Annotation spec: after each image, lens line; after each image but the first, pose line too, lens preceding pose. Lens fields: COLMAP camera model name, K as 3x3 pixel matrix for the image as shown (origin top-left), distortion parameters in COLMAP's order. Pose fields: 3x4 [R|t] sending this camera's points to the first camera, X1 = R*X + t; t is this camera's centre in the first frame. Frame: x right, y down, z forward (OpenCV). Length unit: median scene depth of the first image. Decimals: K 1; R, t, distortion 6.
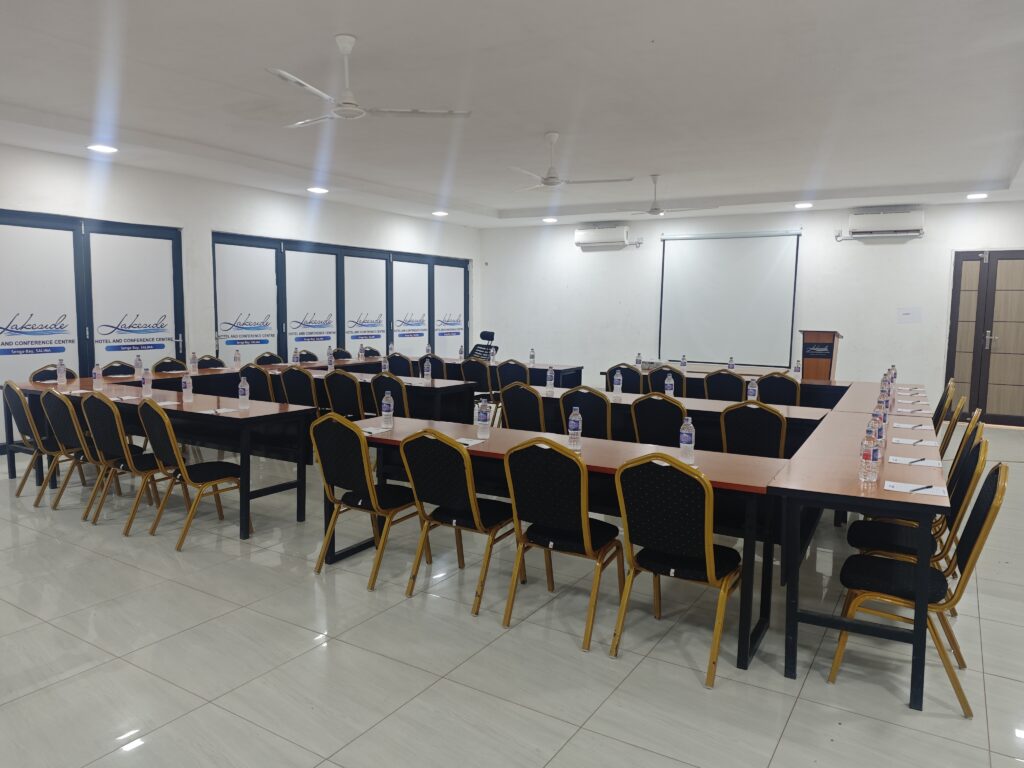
lens RADIAL K [[697.0, 0, 516.2], [0, 697.0, 385.5], [0, 0, 1]] dist [0.032077, -0.052563]
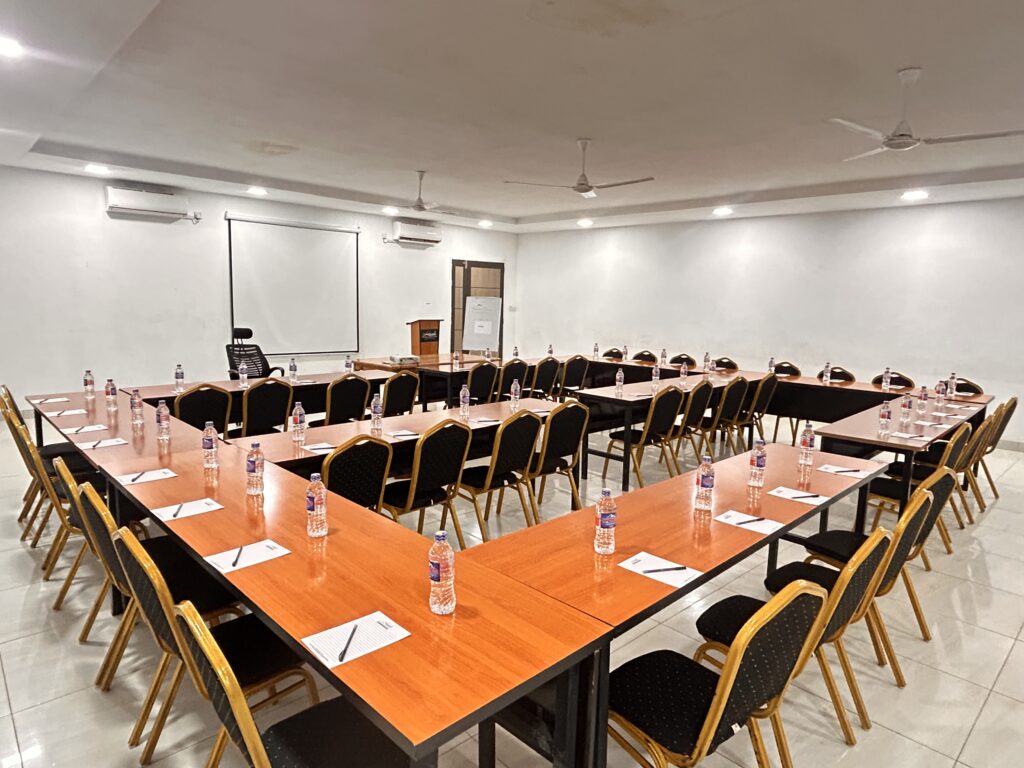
lens RADIAL K [[615.0, 0, 506.7], [0, 615.0, 383.6], [0, 0, 1]] dist [-0.005495, 0.003461]
pose [[0.264716, -0.138129, 0.954382, -0.646489], [0.083487, 0.989255, 0.120020, -0.095041], [-0.960706, 0.047907, 0.273403, 0.652437]]
